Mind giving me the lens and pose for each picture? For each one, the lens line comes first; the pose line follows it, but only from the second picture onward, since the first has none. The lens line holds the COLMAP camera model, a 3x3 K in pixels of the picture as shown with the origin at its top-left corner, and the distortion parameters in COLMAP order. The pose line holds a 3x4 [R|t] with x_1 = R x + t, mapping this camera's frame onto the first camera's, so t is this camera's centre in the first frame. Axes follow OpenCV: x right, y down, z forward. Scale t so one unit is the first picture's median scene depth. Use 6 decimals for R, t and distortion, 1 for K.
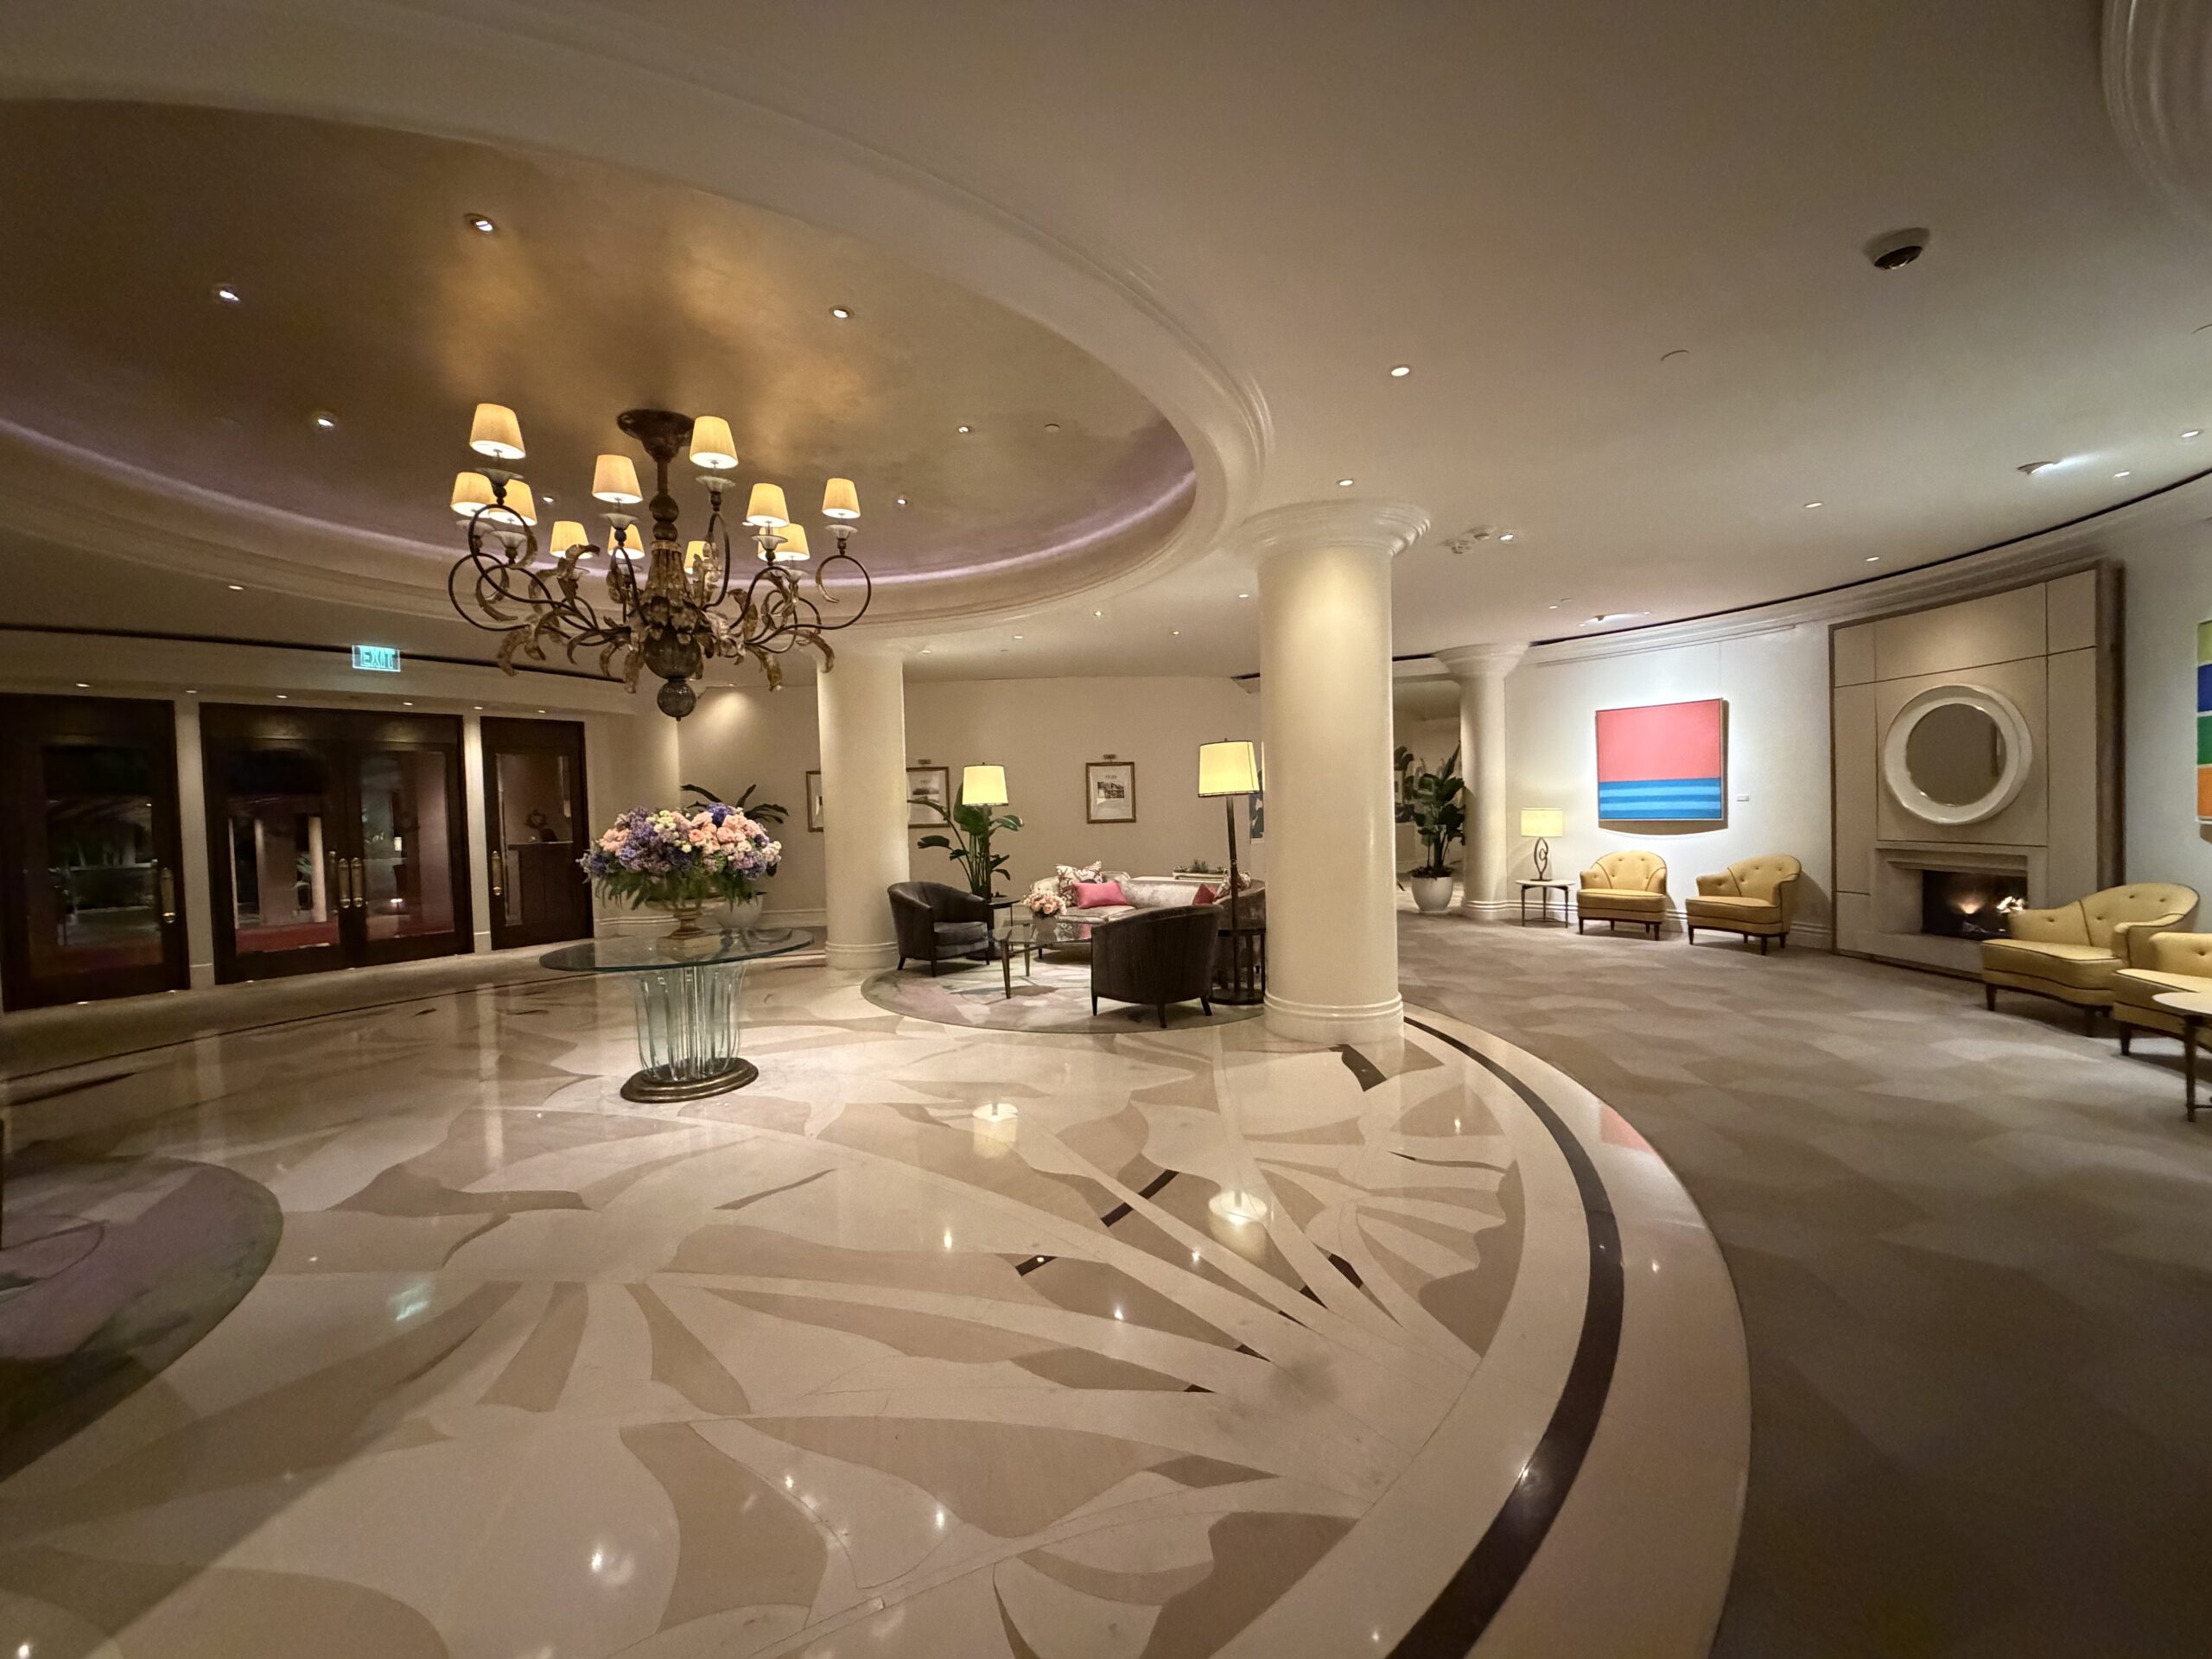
lens RADIAL K [[889.4, 0, 1101.8], [0, 889.4, 832.3], [0, 0, 1]] dist [-0.002603, -0.000226]
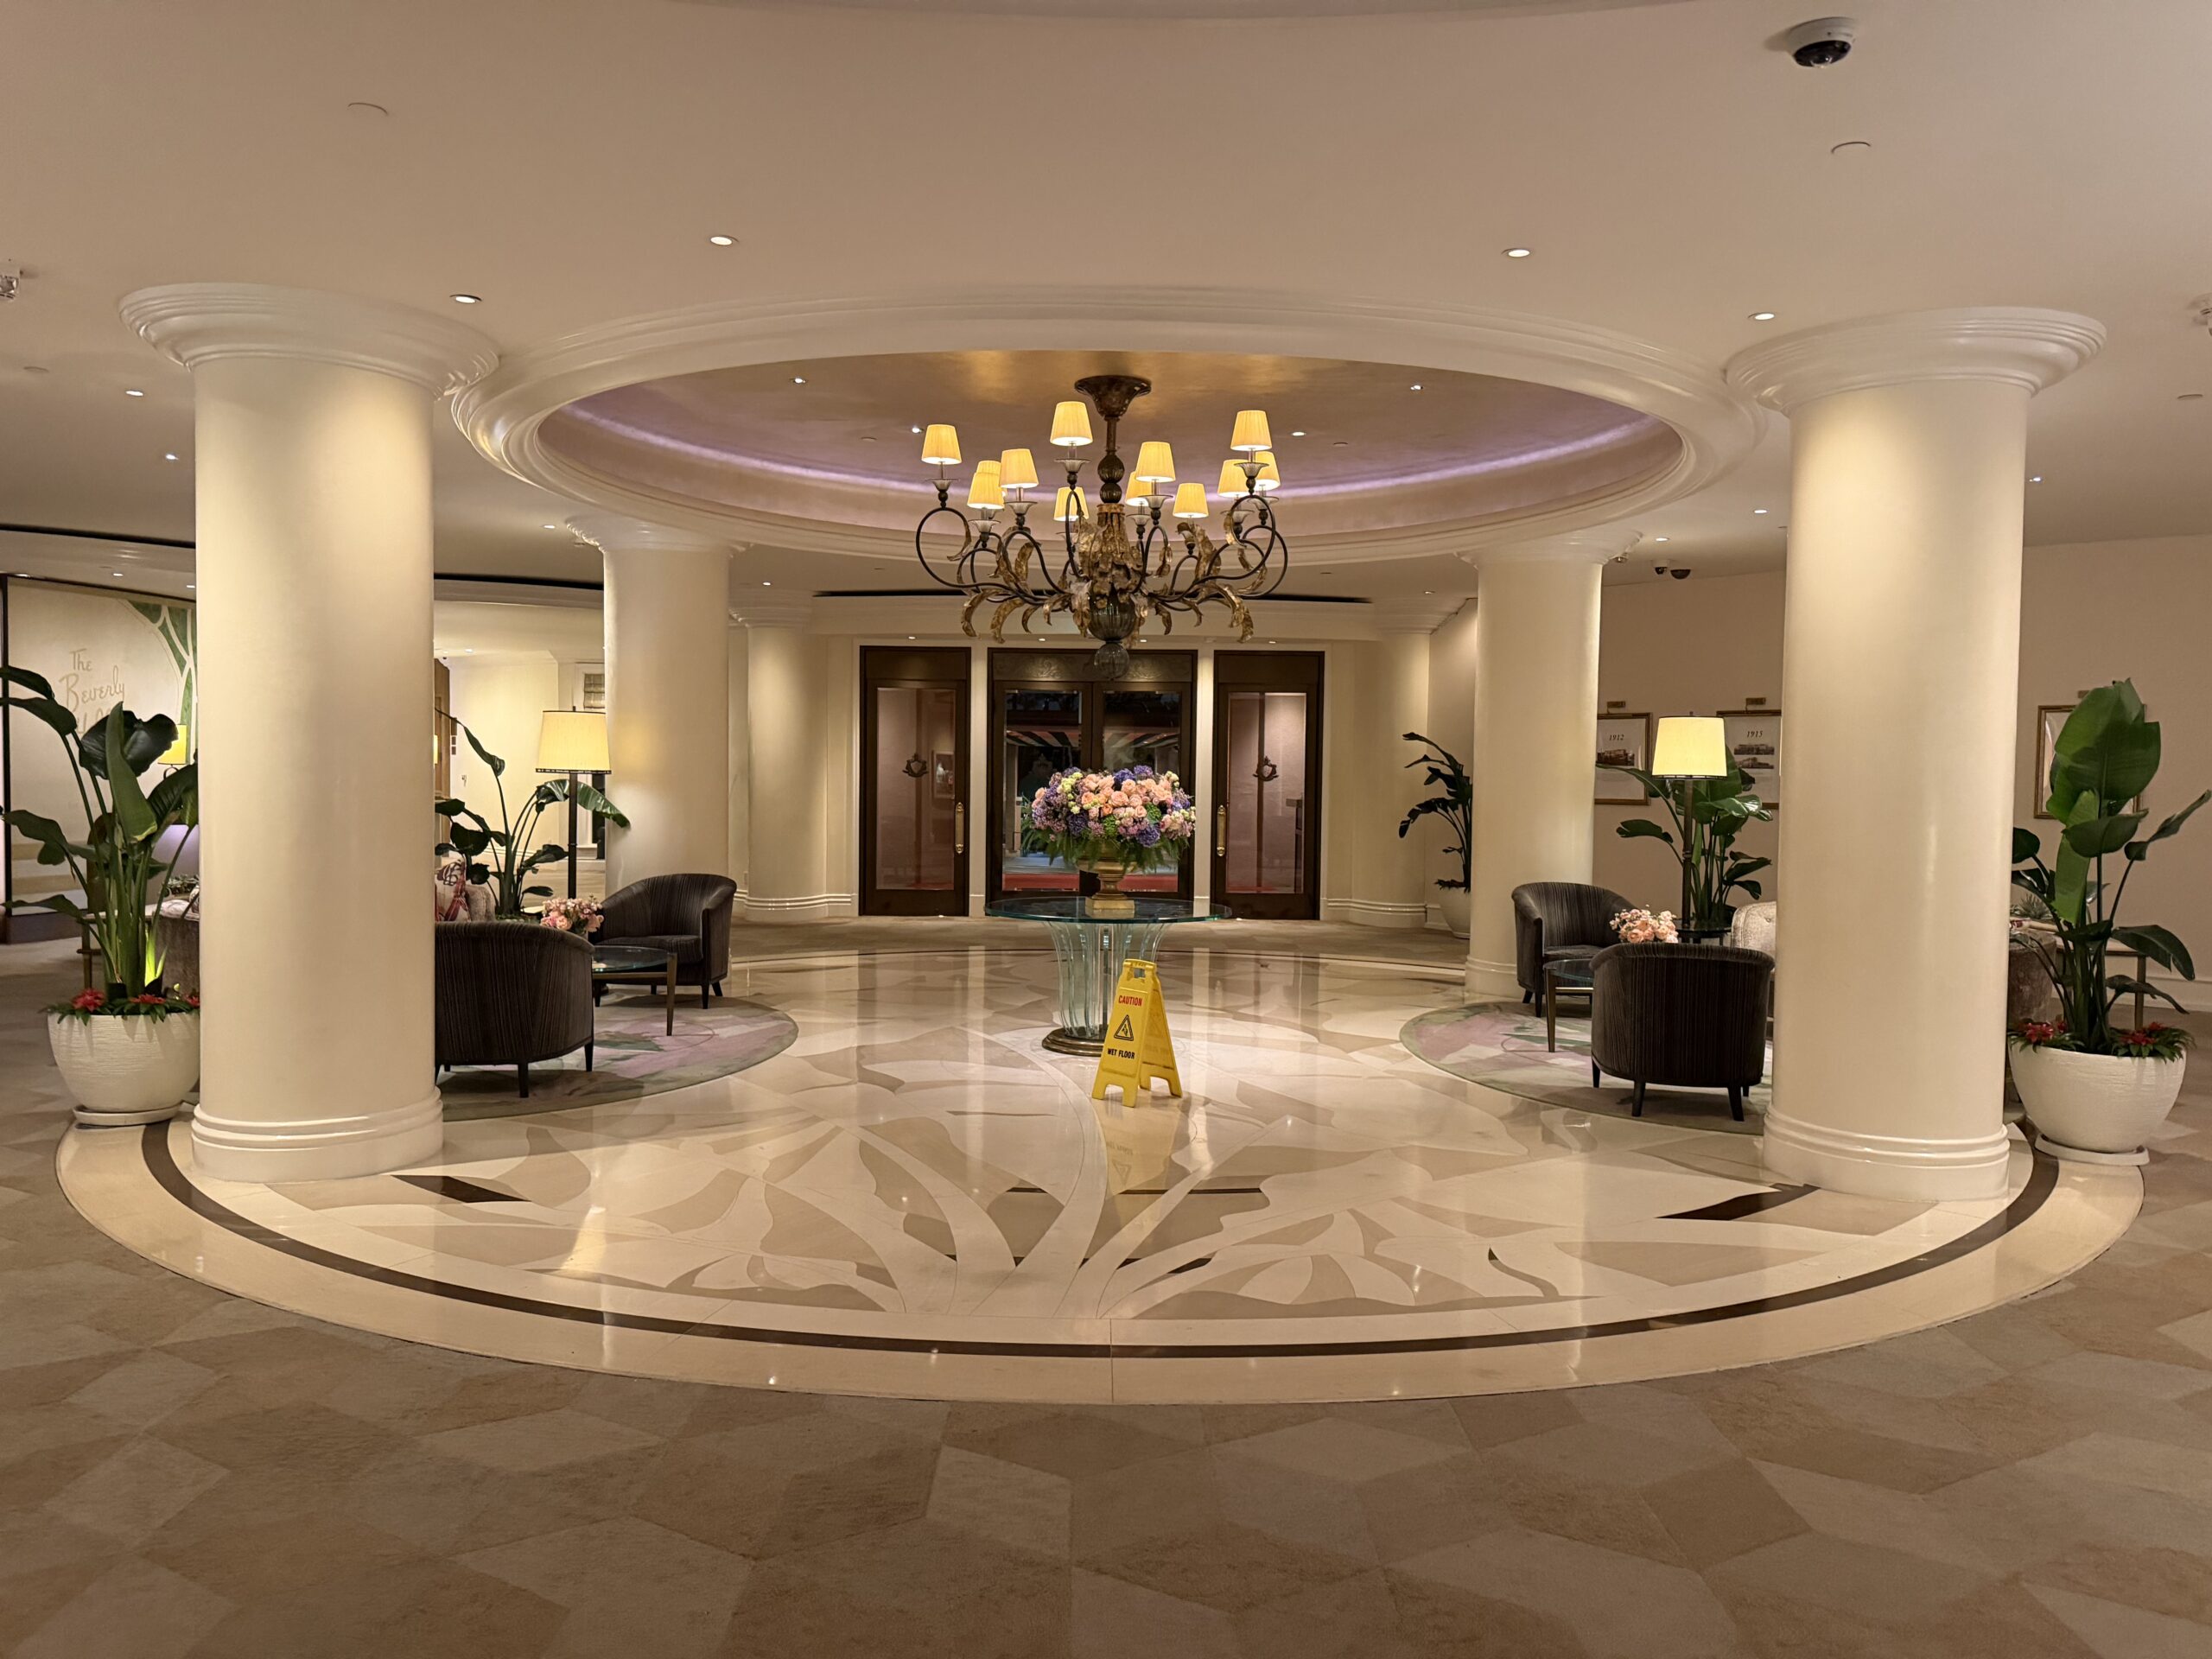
lens RADIAL K [[1547.0, 0, 1106.4], [0, 1547.0, 830.9], [0, 0, 1]] dist [0.011214, -0.002607]
pose [[0.632534, 0.070266, -0.771338, 0.665801], [-0.052216, 0.997479, 0.048047, -0.032106], [0.772770, 0.009885, 0.634609, -0.079784]]
